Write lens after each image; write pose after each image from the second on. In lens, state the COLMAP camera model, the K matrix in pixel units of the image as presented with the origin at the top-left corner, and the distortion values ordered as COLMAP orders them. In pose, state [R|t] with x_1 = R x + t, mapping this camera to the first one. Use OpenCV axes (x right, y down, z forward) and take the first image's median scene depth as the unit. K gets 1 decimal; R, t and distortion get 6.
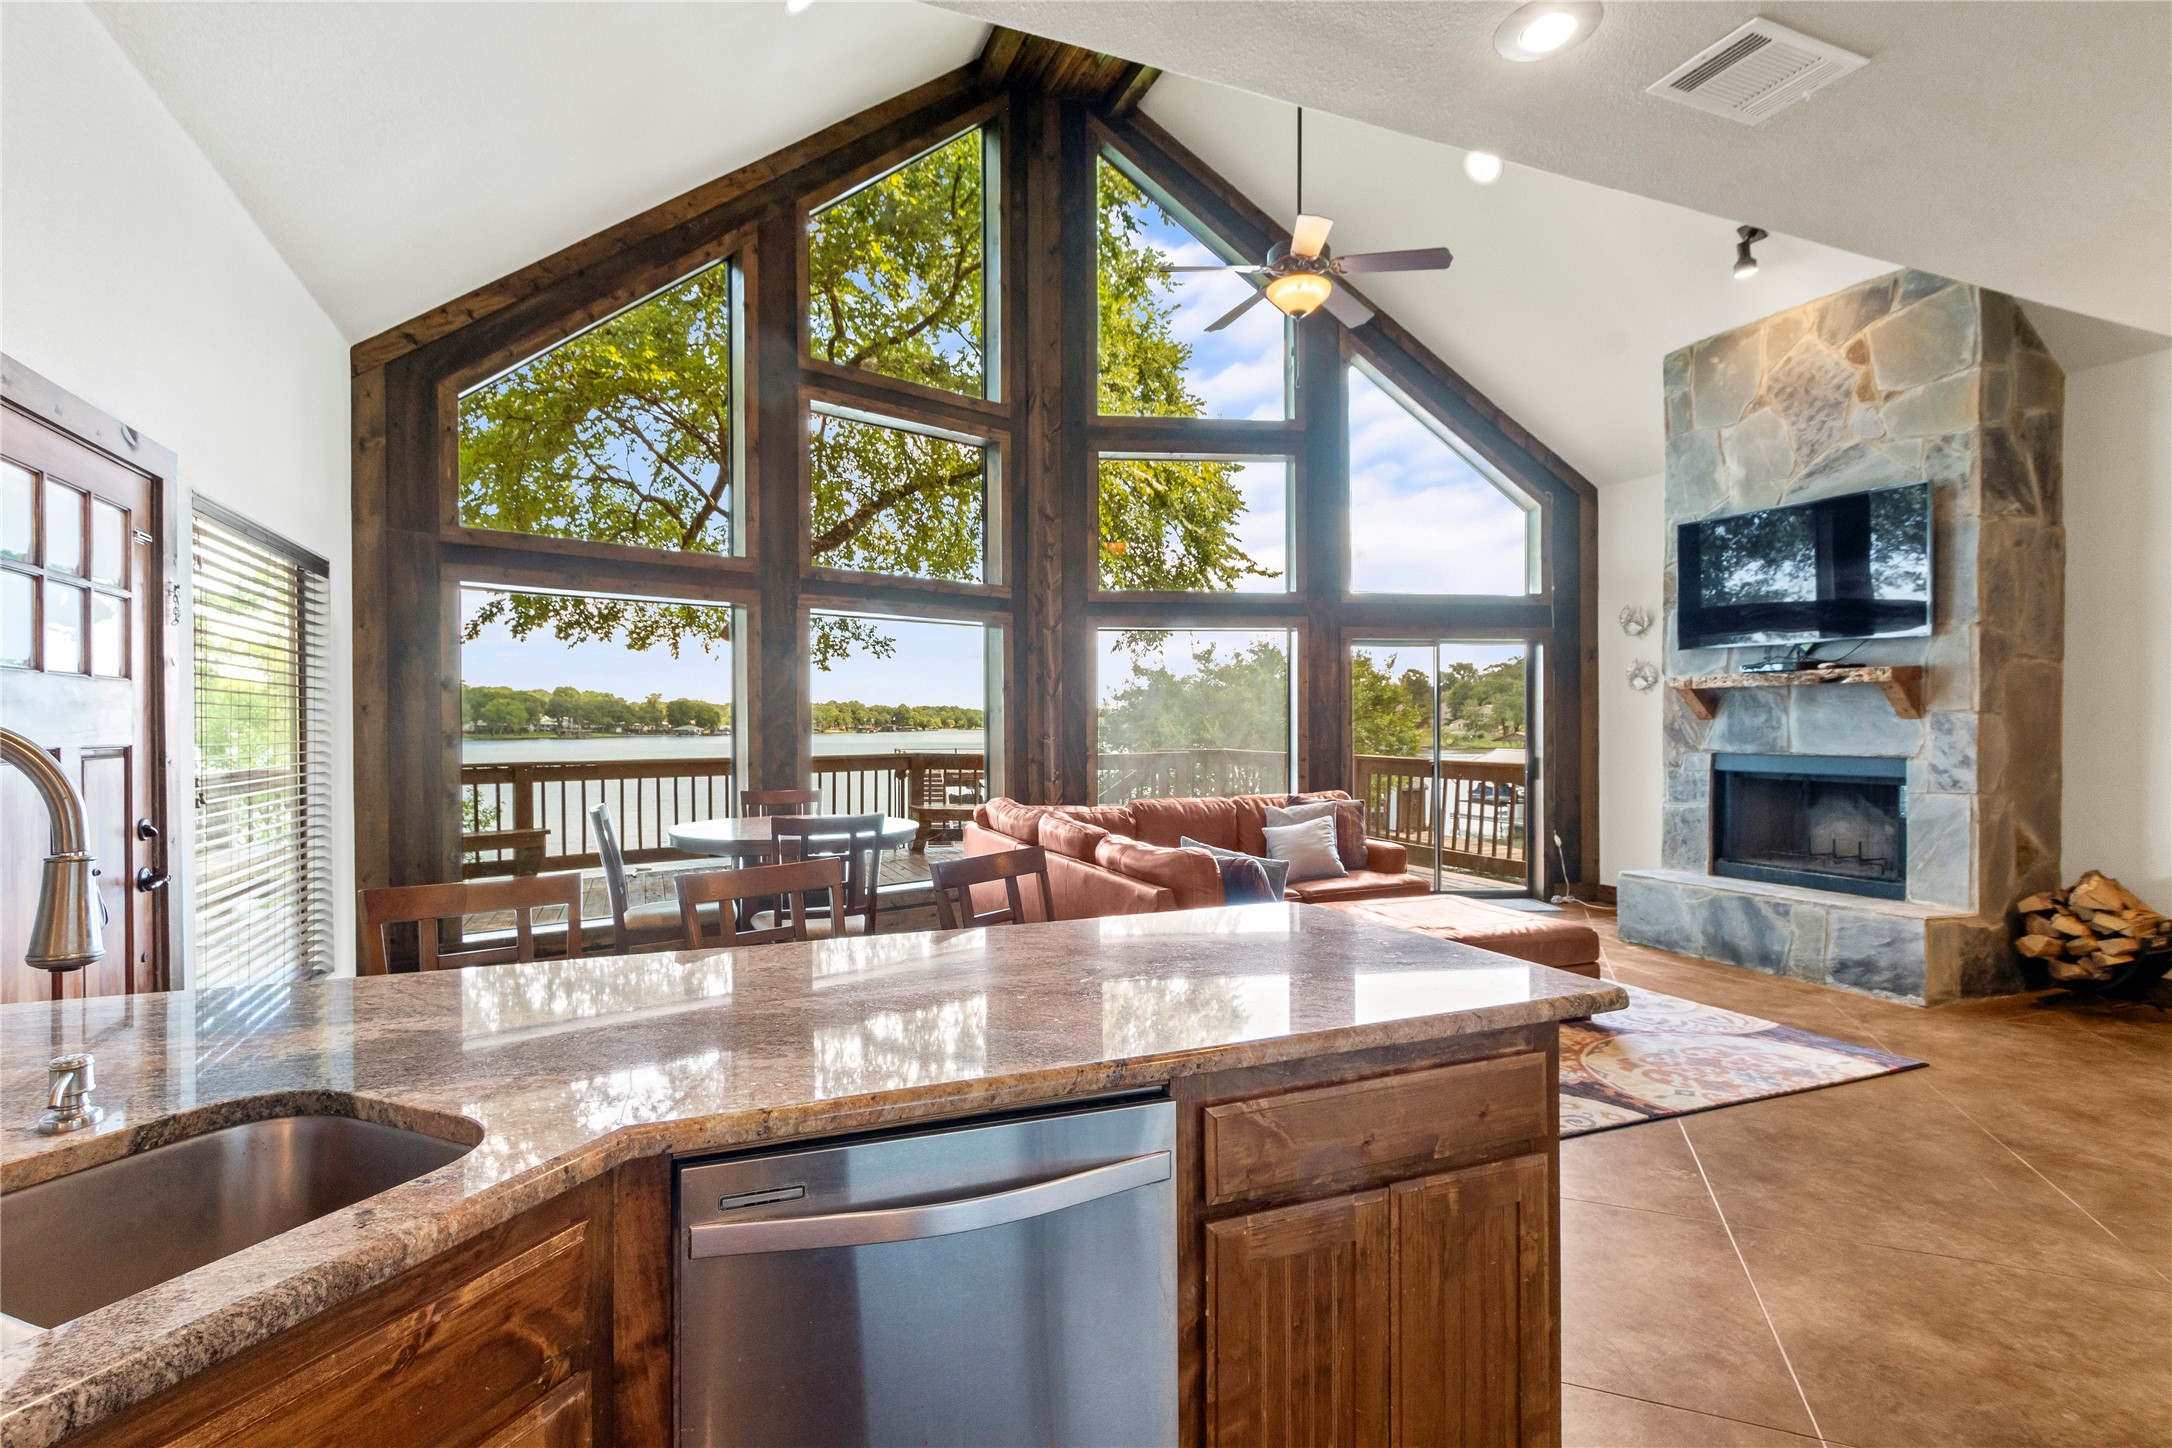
lens RADIAL K [[1055.7, 0, 1059.2], [0, 1055.7, 728.3], [0, 0, 1]] dist [0.004495, -0.002524]
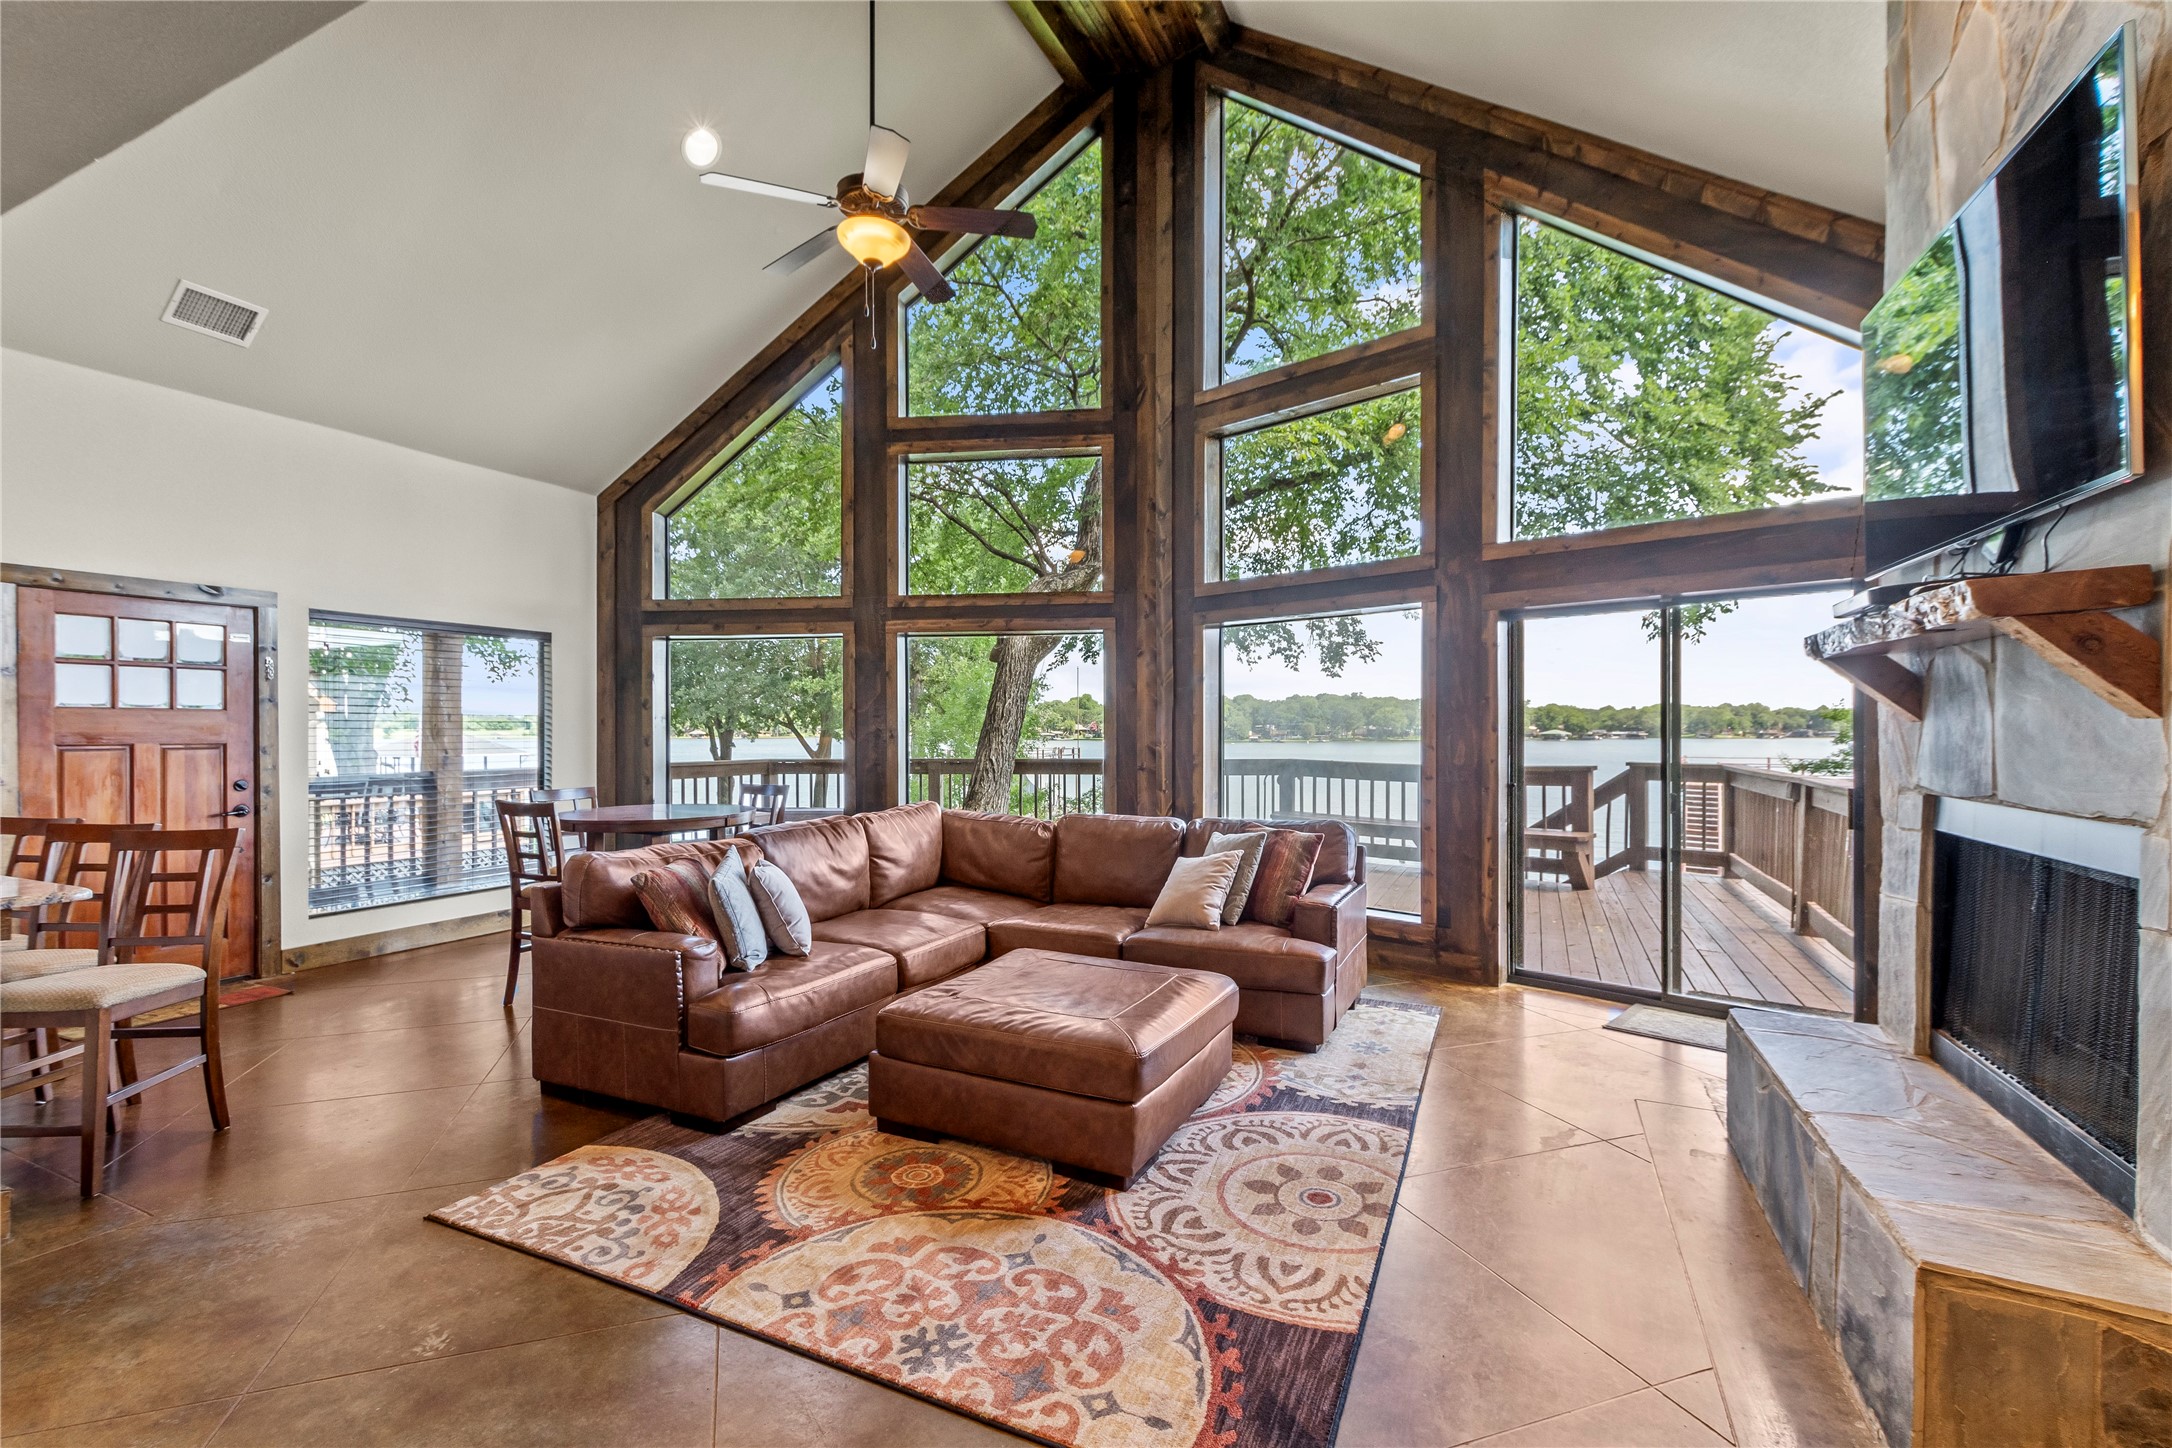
lens RADIAL K [[948.2, 0, 1061.0], [0, 948.2, 734.1], [0, 0, 1]] dist [0.009042, -0.001206]
pose [[0.665838, 0.002639, -0.746091, 0.708941], [-0.001298, 0.999996, 0.002378, -0.003490], [0.746095, -0.000615, 0.665839, 0.456380]]
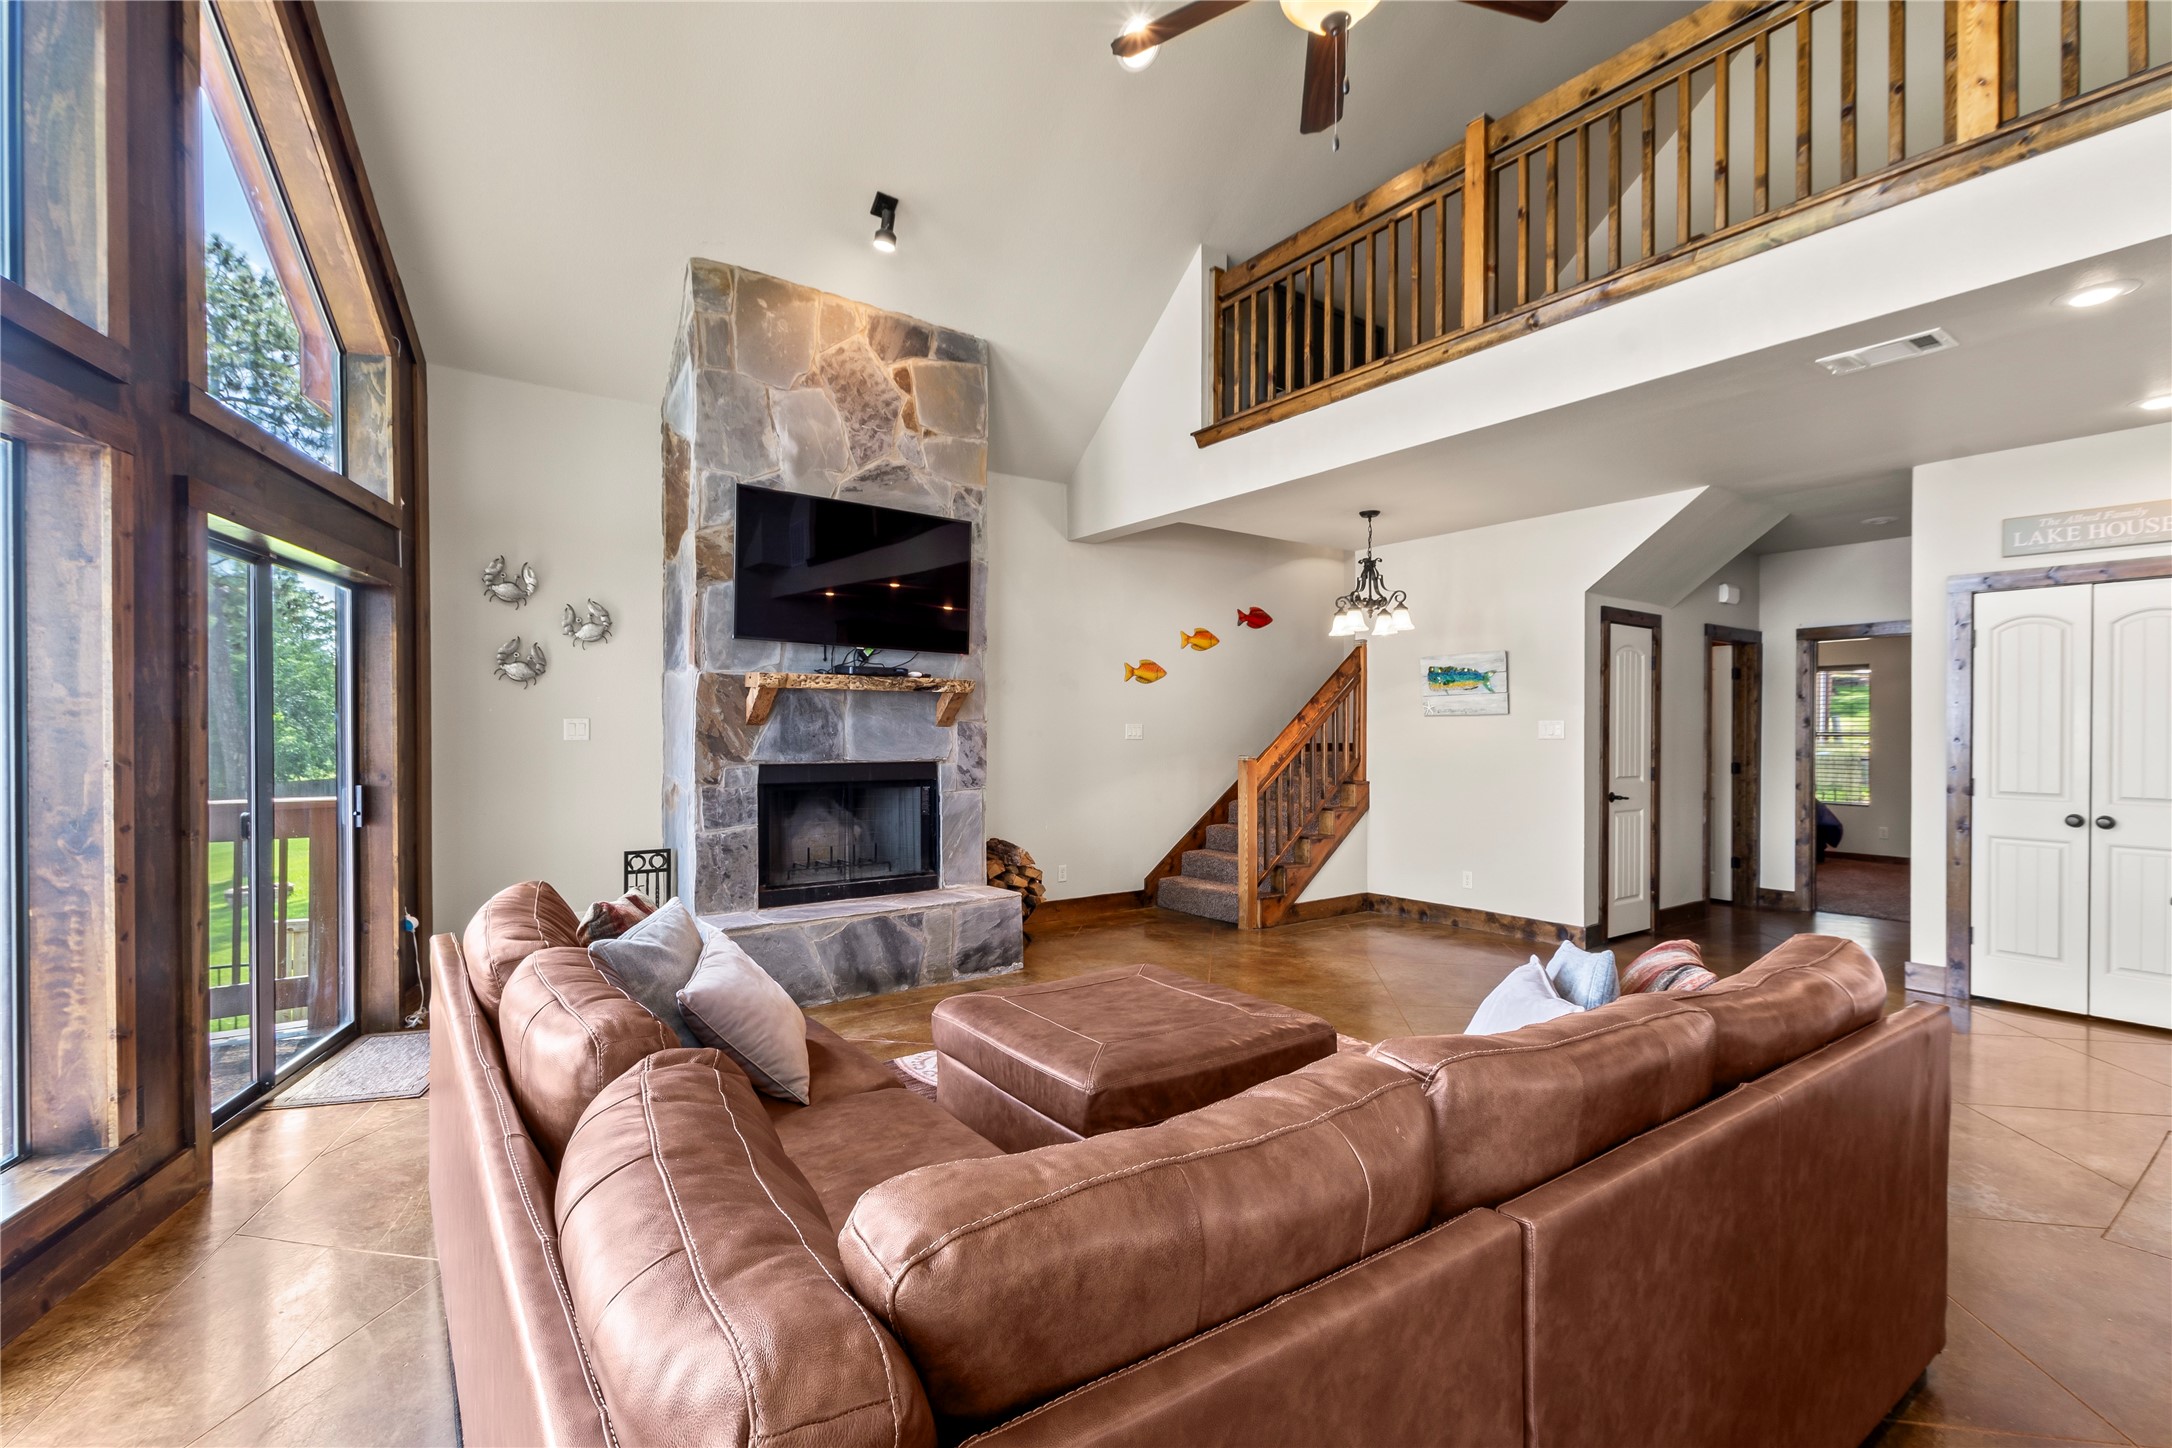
lens RADIAL K [[948.2, 0, 1069.4], [0, 948.2, 729.8], [0, 0, 1]] dist [0.009042, -0.001206]
pose [[-0.236299, 0.003069, 0.971676, -0.189178], [0.000977, 0.999995, -0.002921, -0.001974], [-0.971680, 0.000259, -0.236301, 0.980204]]
